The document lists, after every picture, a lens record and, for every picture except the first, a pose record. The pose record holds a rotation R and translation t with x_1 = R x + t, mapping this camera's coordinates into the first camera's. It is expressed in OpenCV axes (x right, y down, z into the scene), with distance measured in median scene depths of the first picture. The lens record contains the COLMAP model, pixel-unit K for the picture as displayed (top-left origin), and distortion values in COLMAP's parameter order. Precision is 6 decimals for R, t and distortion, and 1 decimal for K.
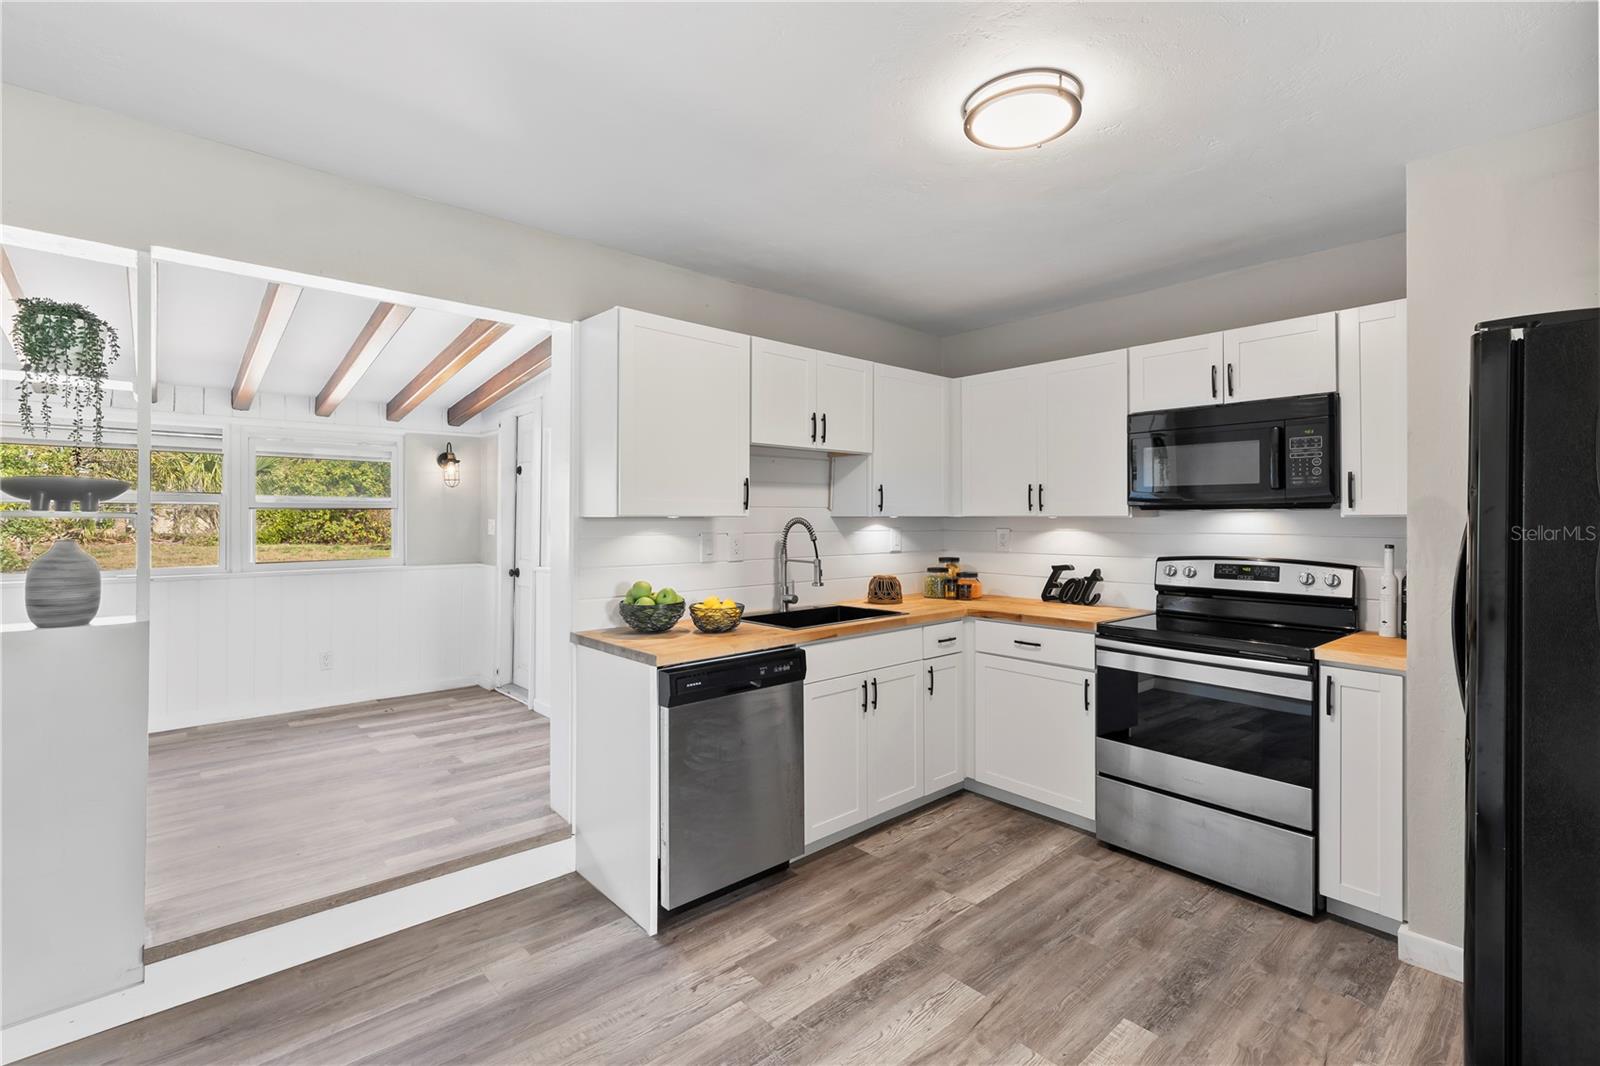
lens RADIAL K [[708.3, 0, 800.1], [0, 708.3, 512.3], [0, 0, 1]] dist [0.003569, 0.000391]
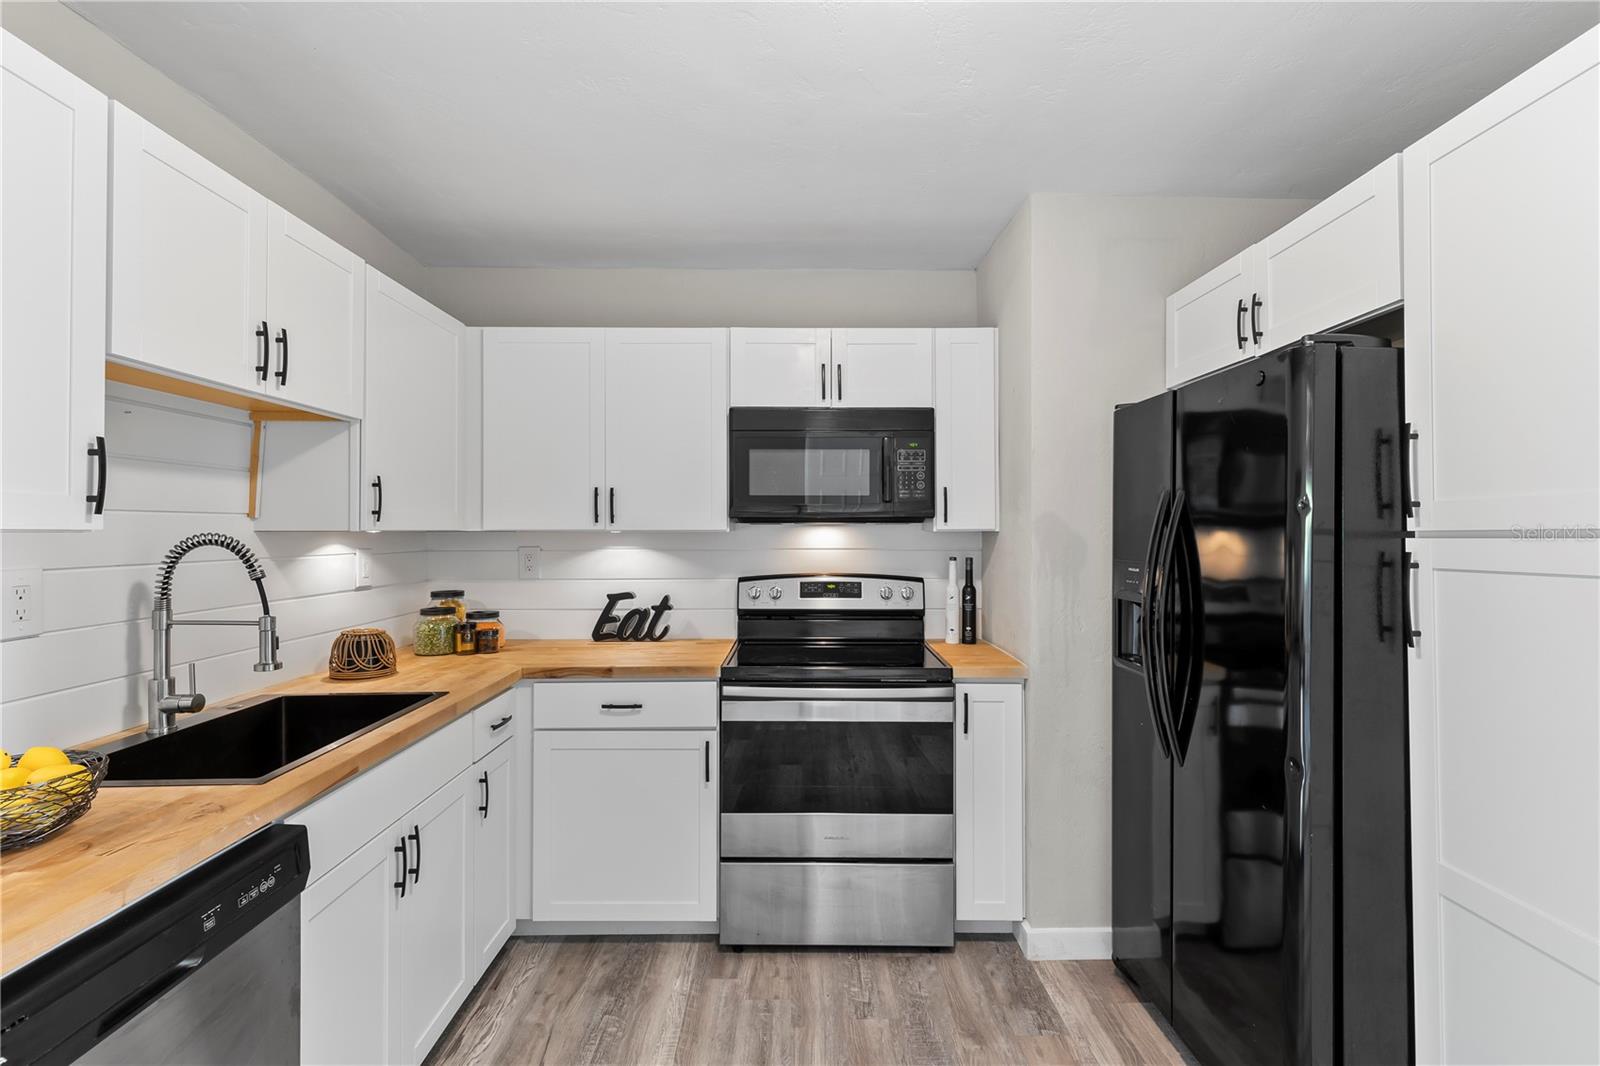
lens RADIAL K [[714.8, 0, 797.7], [0, 714.8, 524.7], [0, 0, 1]] dist [0.004739, 0.000146]
pose [[0.656222, 0.006365, 0.754541, -0.113082], [-0.004580, 0.999980, -0.004453, 0.002184], [-0.754554, -0.000533, 0.656238, 0.388974]]
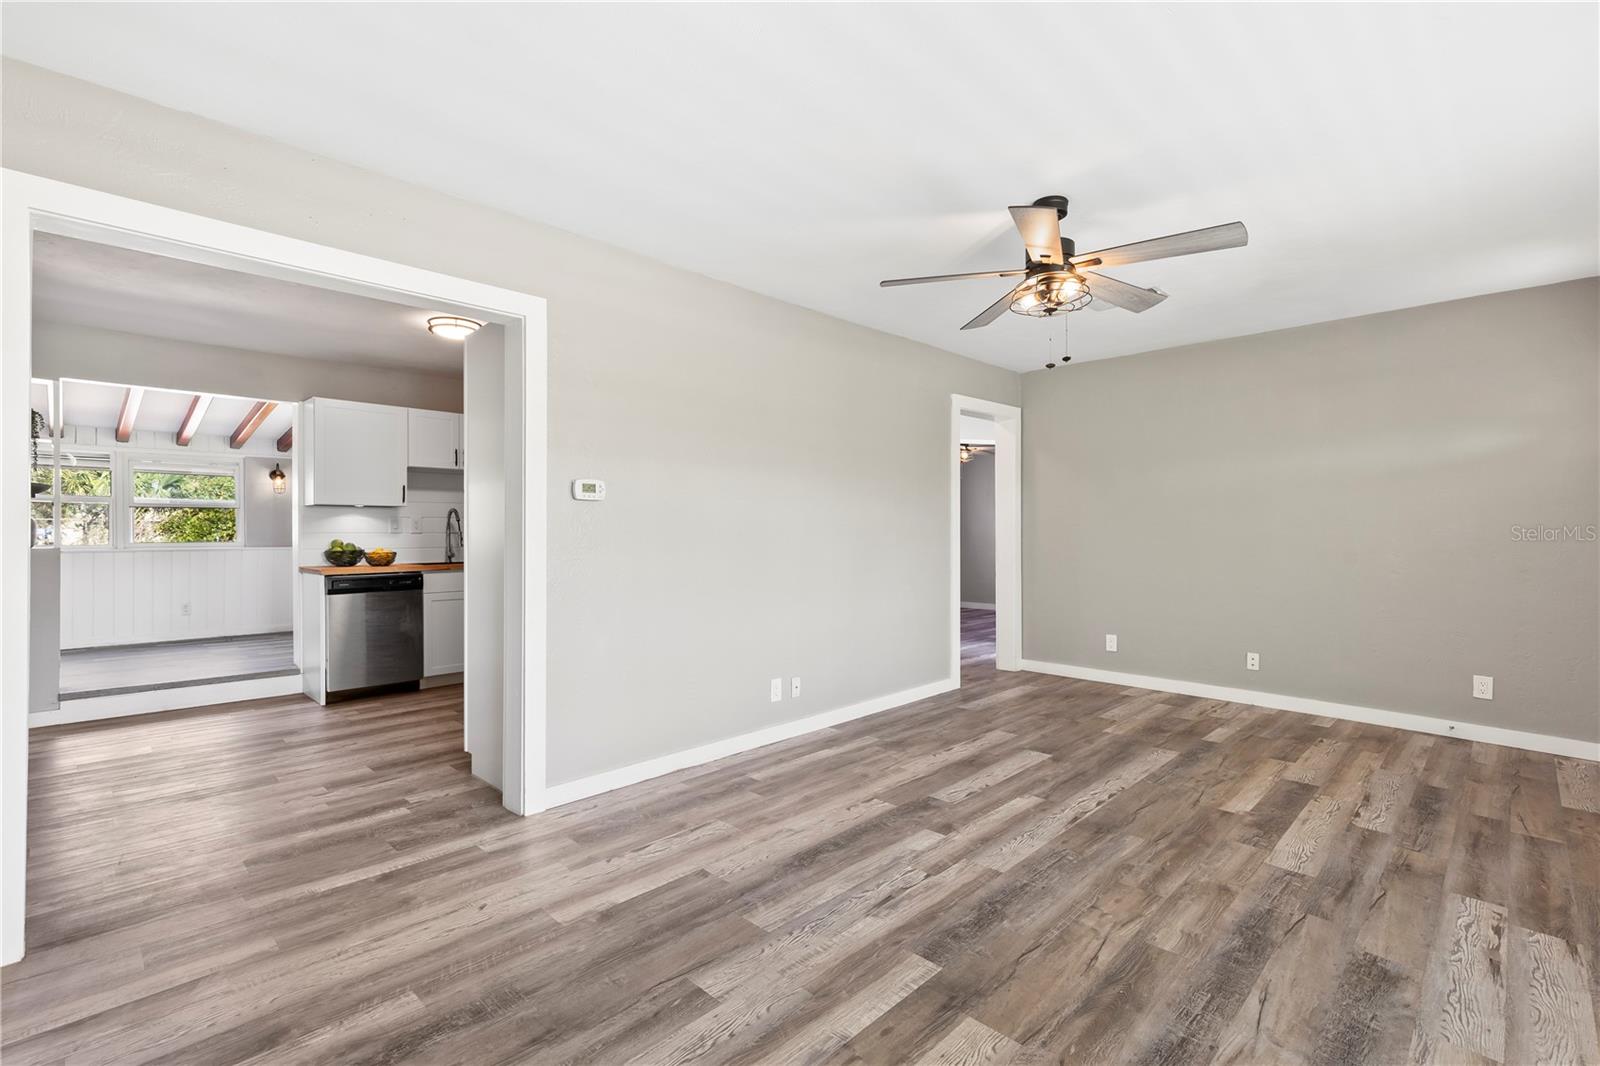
lens RADIAL K [[712.4, 0, 800.0], [0, 712.4, 533.0], [0, 0, 1]] dist [0.007600, 0.000376]
pose [[0.998179, -0.003011, 0.060244, 0.779033], [0.002663, 0.999979, 0.005865, 0.062978], [-0.060261, -0.005694, 0.998166, -0.855899]]
